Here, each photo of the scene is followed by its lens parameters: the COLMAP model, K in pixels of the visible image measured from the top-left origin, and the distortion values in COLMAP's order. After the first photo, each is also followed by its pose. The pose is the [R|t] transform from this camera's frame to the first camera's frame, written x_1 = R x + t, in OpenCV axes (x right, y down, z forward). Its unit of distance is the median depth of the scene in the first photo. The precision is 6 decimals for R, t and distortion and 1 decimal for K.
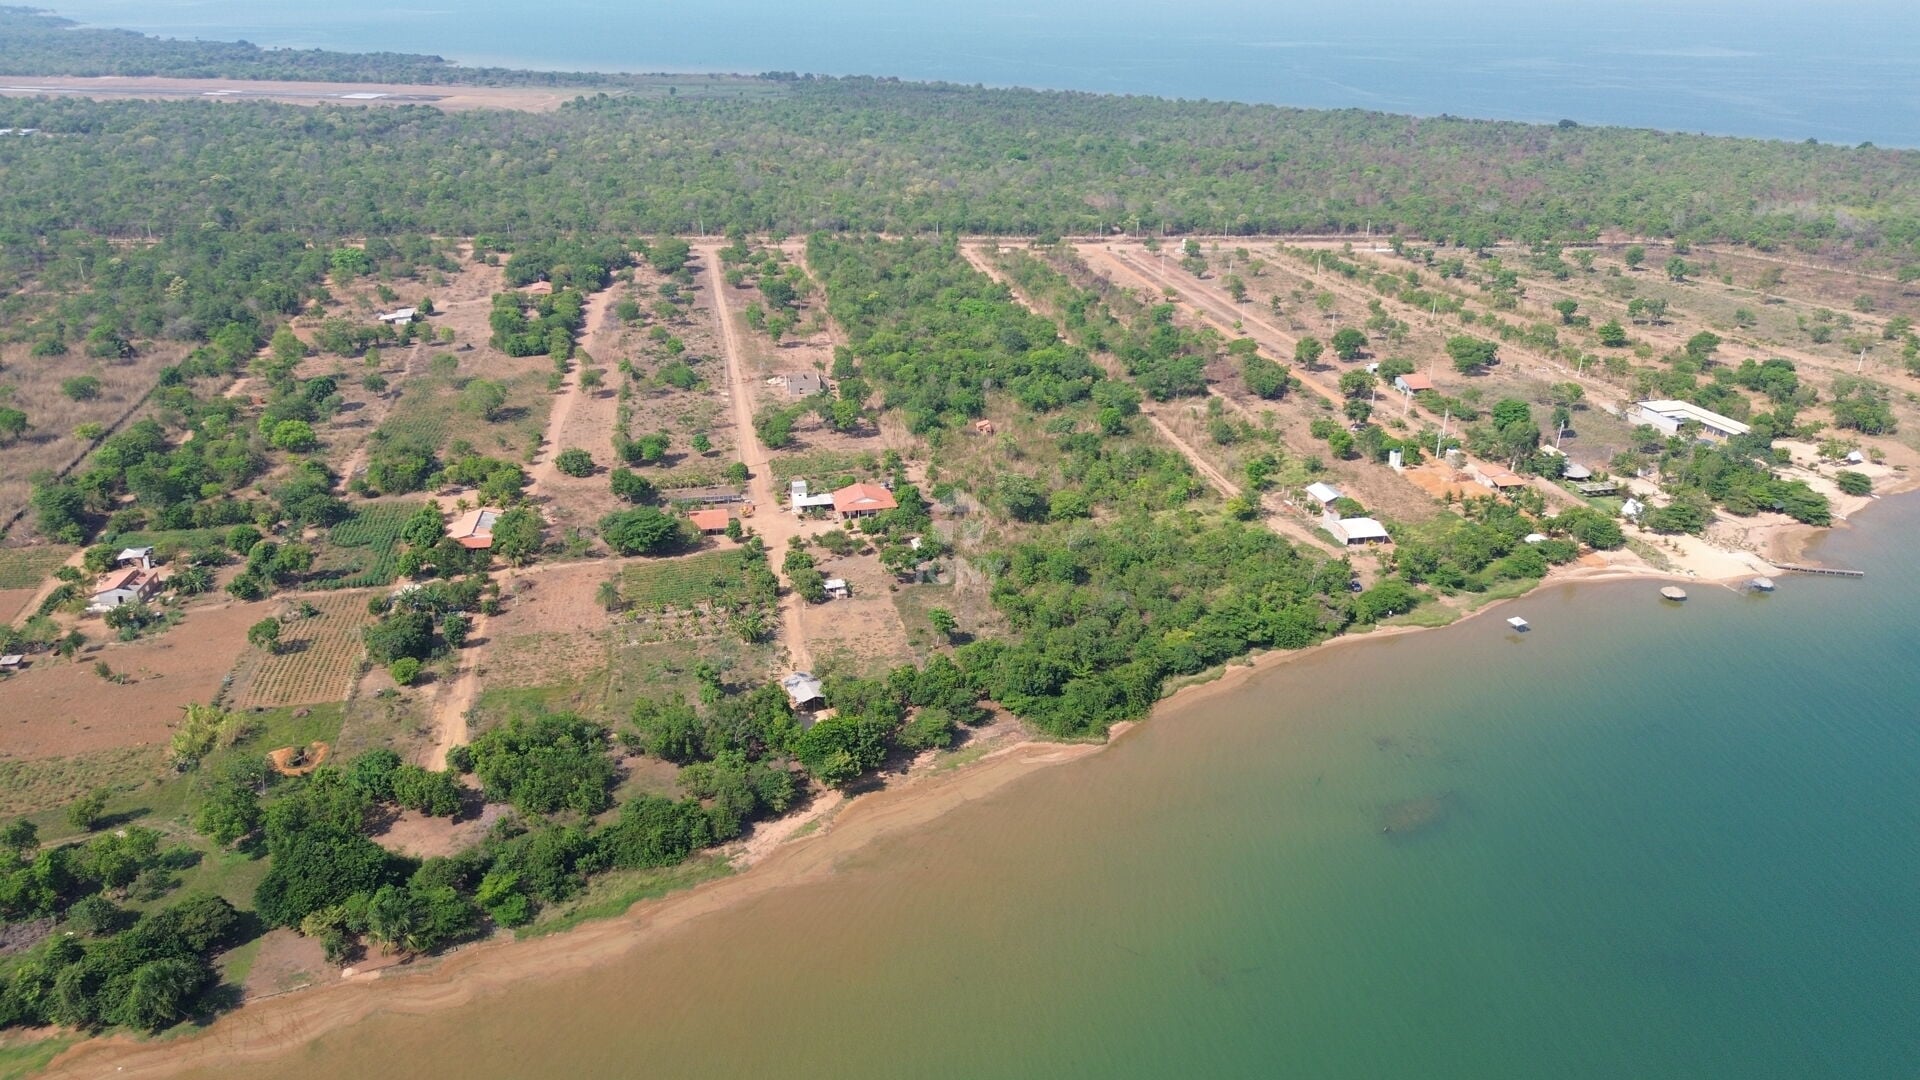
lens RADIAL K [[1361.8, 0, 952.6], [0, 1361.8, 539.5], [0, 0, 1]] dist [0.061192, -0.062131]
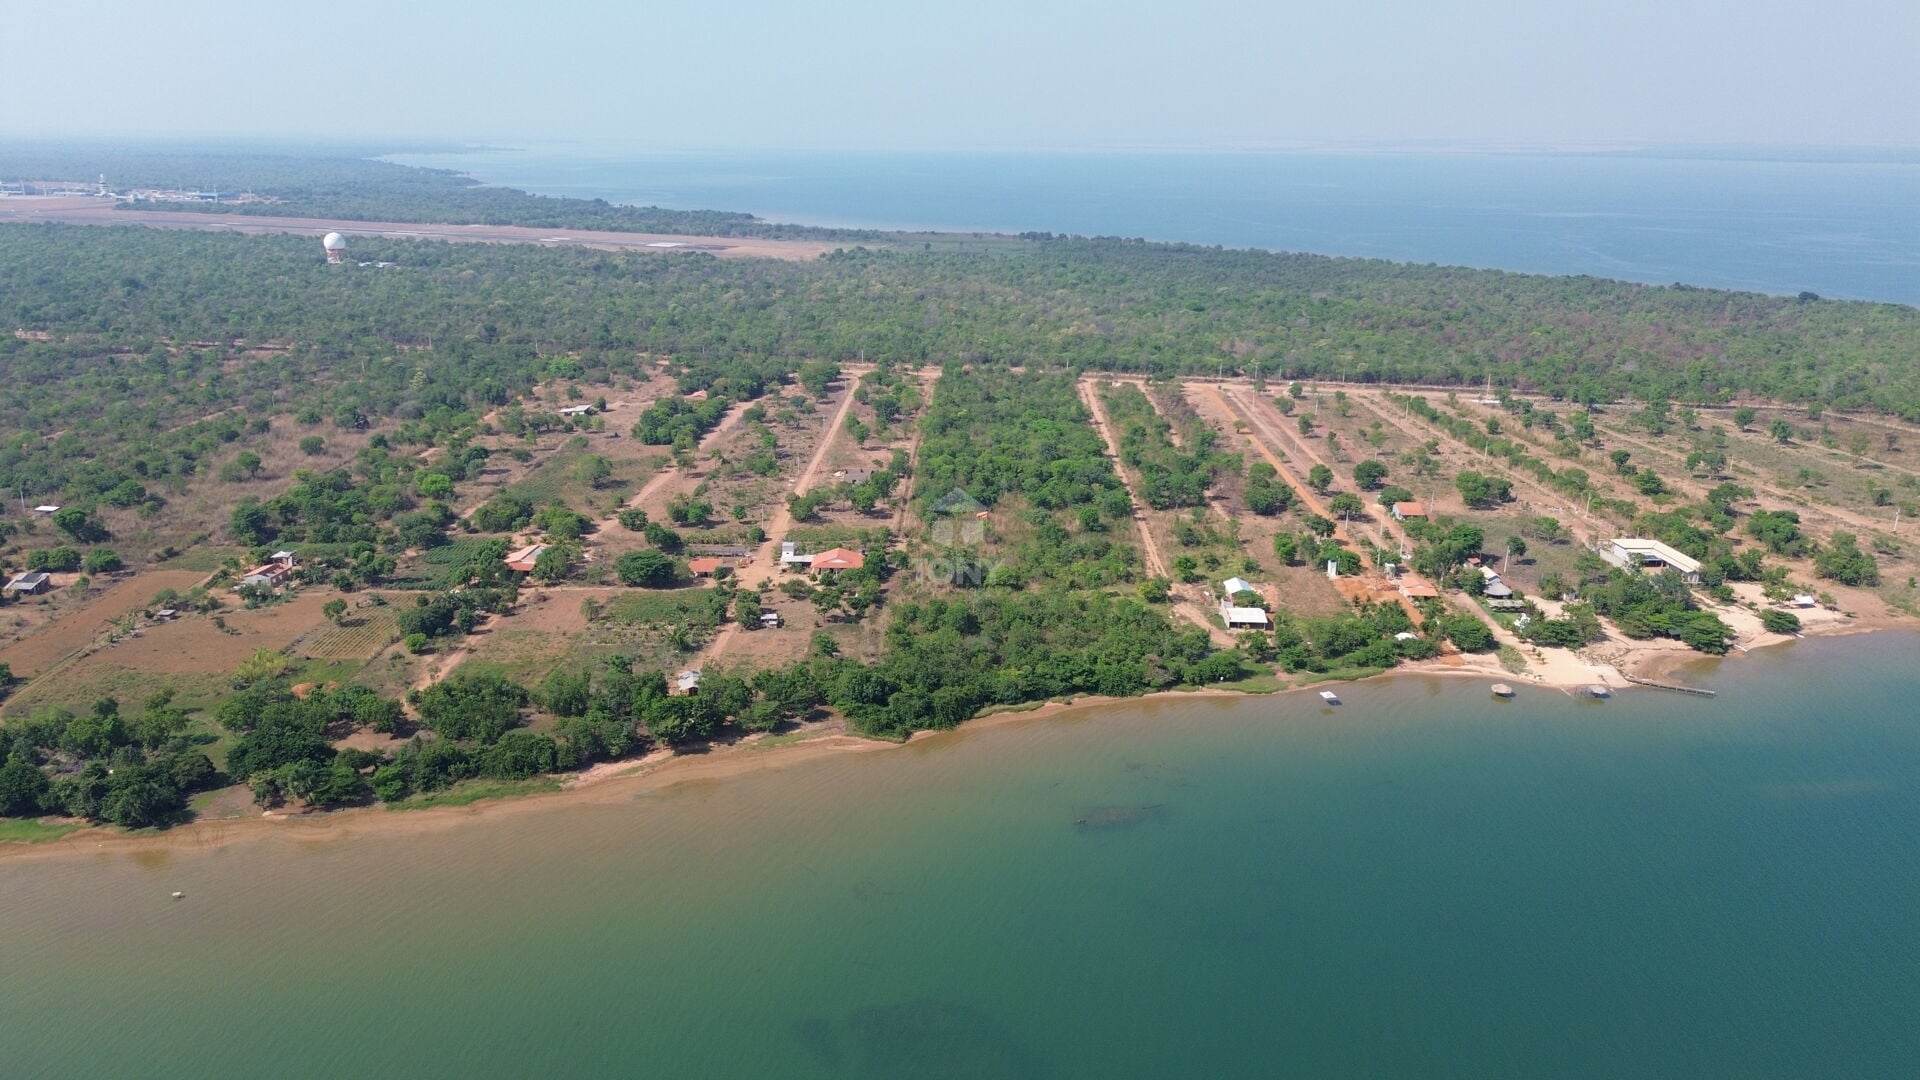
lens RADIAL K [[1357.7, 0, 953.0], [0, 1357.7, 536.6], [0, 0, 1]] dist [0.100177, -0.148343]
pose [[0.973255, 0.068309, -0.219335, 0.288232], [-0.092544, 0.990452, -0.102181, 0.061078], [0.210261, 0.119746, 0.970284, -0.137323]]
